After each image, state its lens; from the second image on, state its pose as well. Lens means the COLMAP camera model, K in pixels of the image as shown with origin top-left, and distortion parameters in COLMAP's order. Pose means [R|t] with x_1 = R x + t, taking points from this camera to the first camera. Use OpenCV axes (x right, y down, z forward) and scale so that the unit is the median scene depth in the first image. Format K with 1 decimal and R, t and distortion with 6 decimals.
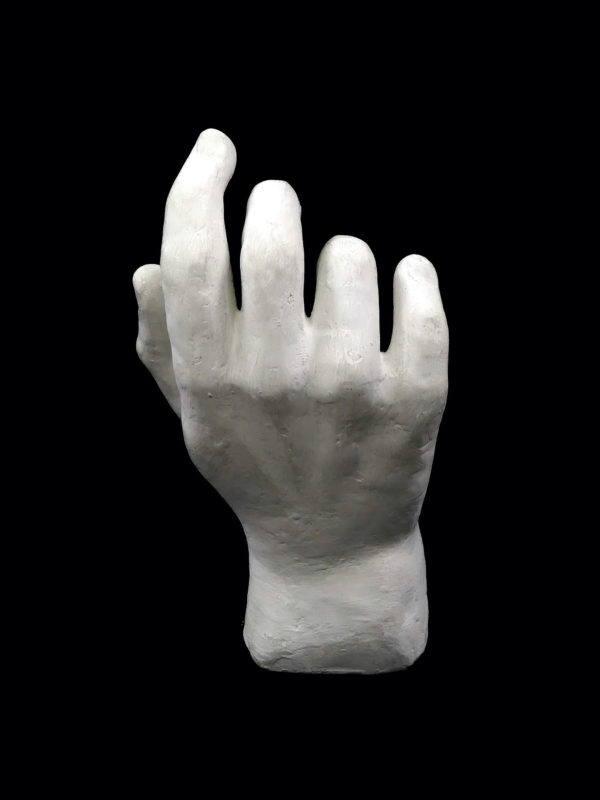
lens RADIAL K [[1271.6, 0, 300.7], [0, 1271.6, 399.5], [0, 0, 1]] dist [0.043227, 0.000000]
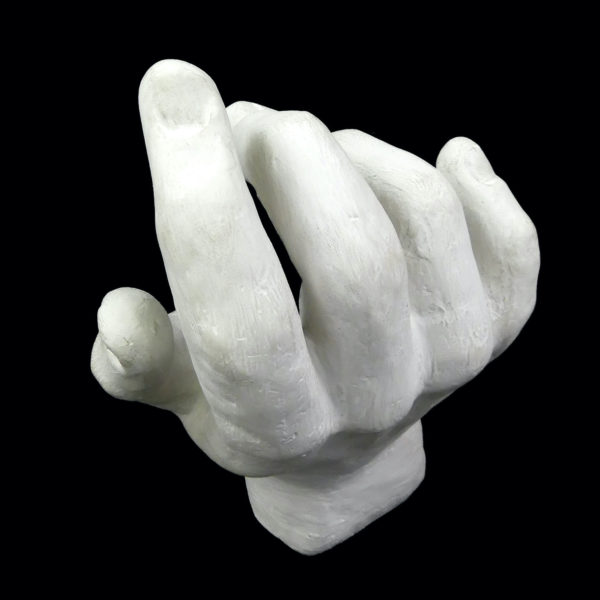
lens RADIAL K [[699.1, 0, 297.3], [0, 699.1, 300.7], [0, 0, 1]] dist [0.094340, 0.000000]
pose [[0.809574, -0.445902, 0.381787, -0.166168], [0.226833, 0.837494, 0.497142, -0.242290], [-0.541421, -0.315871, 0.779159, 0.664721]]
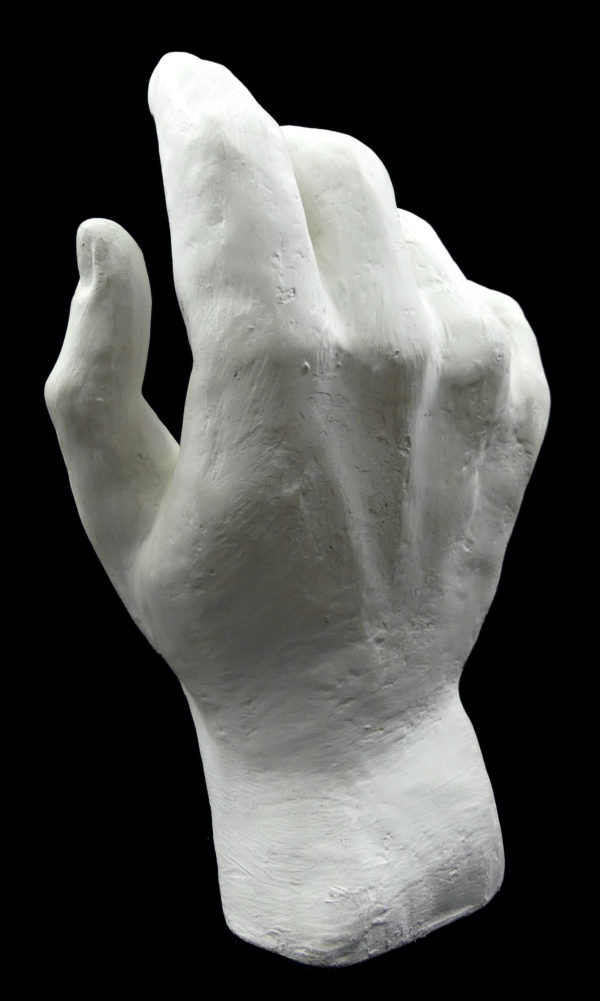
lens RADIAL K [[774.5, 0, 275.4], [0, 774.5, 529.5], [0, 0, 1]] dist [-0.011209, 0.005087]
pose [[0.787259, -0.010727, 0.616529, -0.260717], [0.271449, 0.903784, -0.330894, 0.150743], [-0.553659, 0.427855, 0.714424, 0.729229]]
